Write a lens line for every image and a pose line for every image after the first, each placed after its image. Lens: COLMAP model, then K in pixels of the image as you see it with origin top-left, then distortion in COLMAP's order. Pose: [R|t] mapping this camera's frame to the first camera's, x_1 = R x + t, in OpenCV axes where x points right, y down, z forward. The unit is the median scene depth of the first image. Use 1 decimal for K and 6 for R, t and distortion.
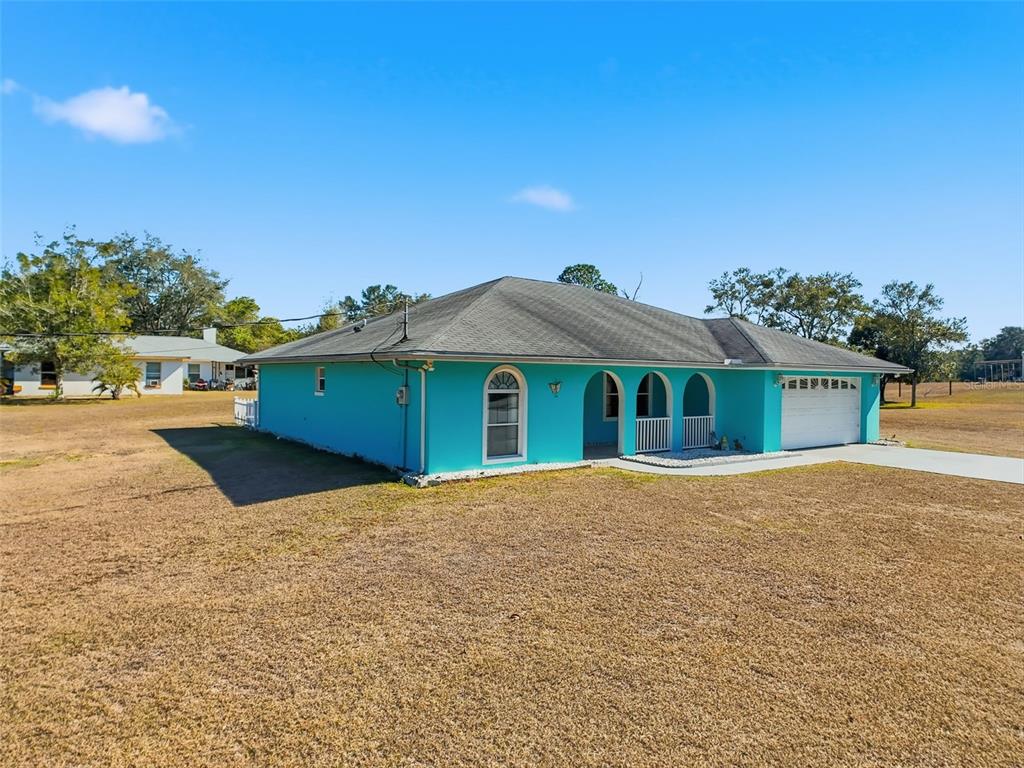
lens RADIAL K [[645.8, 0, 508.7], [0, 645.8, 380.3], [0, 0, 1]] dist [-0.001612, -0.007825]
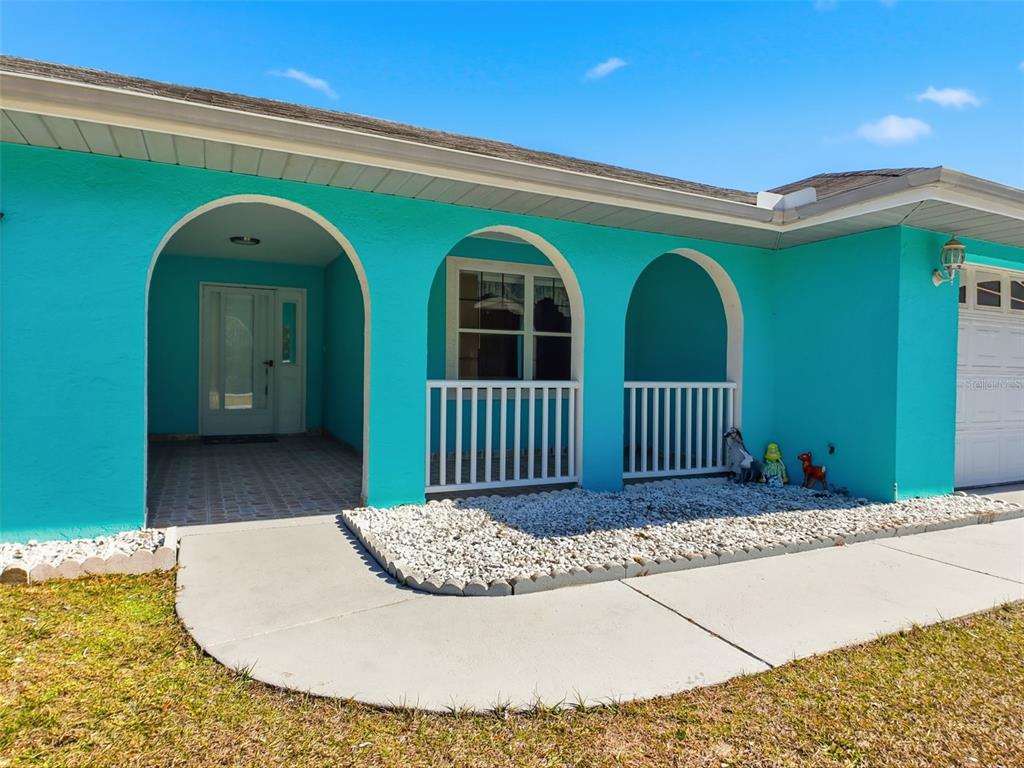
lens RADIAL K [[645.8, 0, 517.2], [0, 645.8, 385.2], [0, 0, 1]] dist [-0.001612, -0.007825]
pose [[0.985002, -0.003419, -0.172508, 0.267194], [0.002652, 0.999986, -0.004677, 0.058925], [0.172522, 0.004150, 0.984997, 0.658049]]
